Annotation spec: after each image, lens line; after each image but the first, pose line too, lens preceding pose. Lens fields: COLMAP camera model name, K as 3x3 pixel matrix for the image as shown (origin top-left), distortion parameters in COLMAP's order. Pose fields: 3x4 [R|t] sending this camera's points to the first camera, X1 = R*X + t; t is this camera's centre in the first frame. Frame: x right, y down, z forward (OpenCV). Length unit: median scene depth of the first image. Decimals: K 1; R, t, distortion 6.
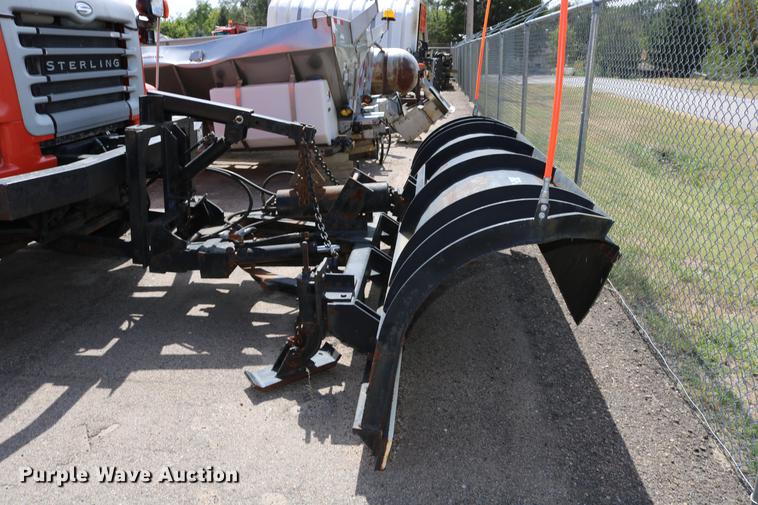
lens RADIAL K [[627.0, 0, 377.5], [0, 627.0, 255.9], [0, 0, 1]] dist [-0.156852, 0.120369]
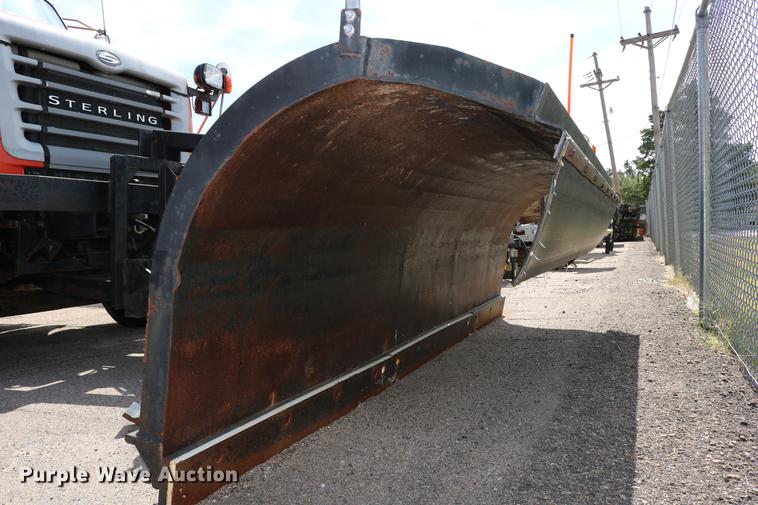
lens RADIAL K [[627.0, 0, 381.3], [0, 627.0, 255.7], [0, 0, 1]] dist [-0.156852, 0.120369]
pose [[0.948000, -0.038924, -0.315880, 0.277458], [-0.049805, 0.962123, -0.268027, 0.173234], [0.314348, 0.269822, 0.910154, 0.321901]]
